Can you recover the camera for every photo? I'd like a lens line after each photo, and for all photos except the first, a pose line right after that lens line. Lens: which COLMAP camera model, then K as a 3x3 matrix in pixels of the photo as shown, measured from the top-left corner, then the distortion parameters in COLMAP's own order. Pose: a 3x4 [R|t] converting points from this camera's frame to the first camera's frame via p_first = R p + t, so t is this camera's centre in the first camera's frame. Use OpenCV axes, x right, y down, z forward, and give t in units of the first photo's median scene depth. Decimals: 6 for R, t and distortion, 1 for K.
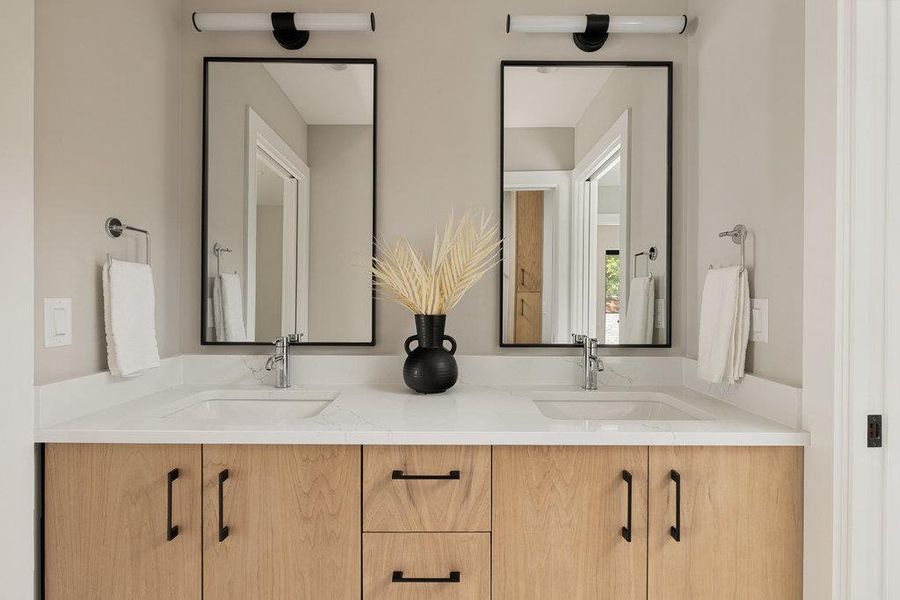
lens RADIAL K [[471.1, 0, 448.2], [0, 471.1, 303.7], [0, 0, 1]] dist [-0.002057, -0.000896]
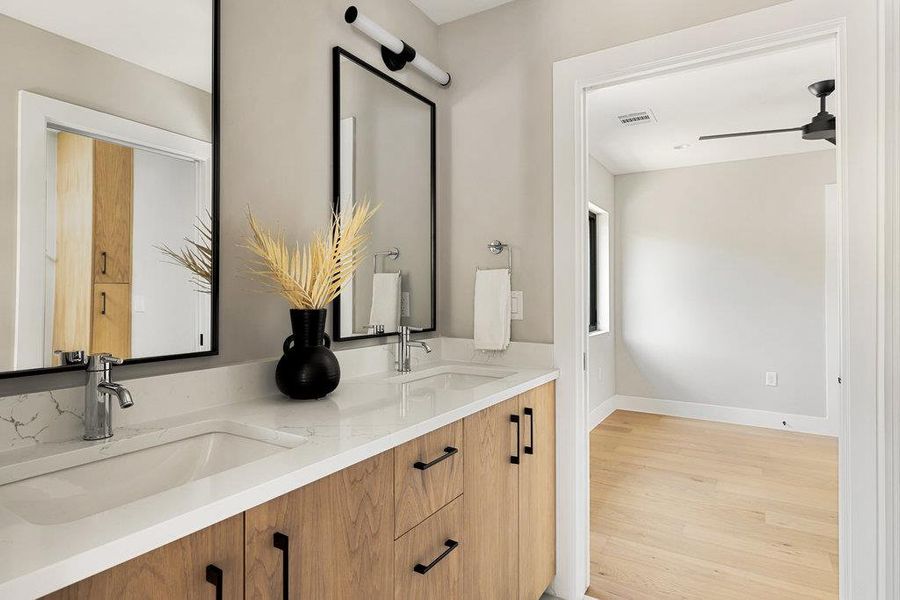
lens RADIAL K [[529.1, 0, 451.0], [0, 529.1, 290.7], [0, 0, 1]] dist [-0.001873, -0.000667]
pose [[0.487755, 0.002268, 0.872977, -0.765576], [0.010302, 0.999912, -0.008354, -0.000162], [-0.872920, 0.013067, 0.487689, 0.282539]]
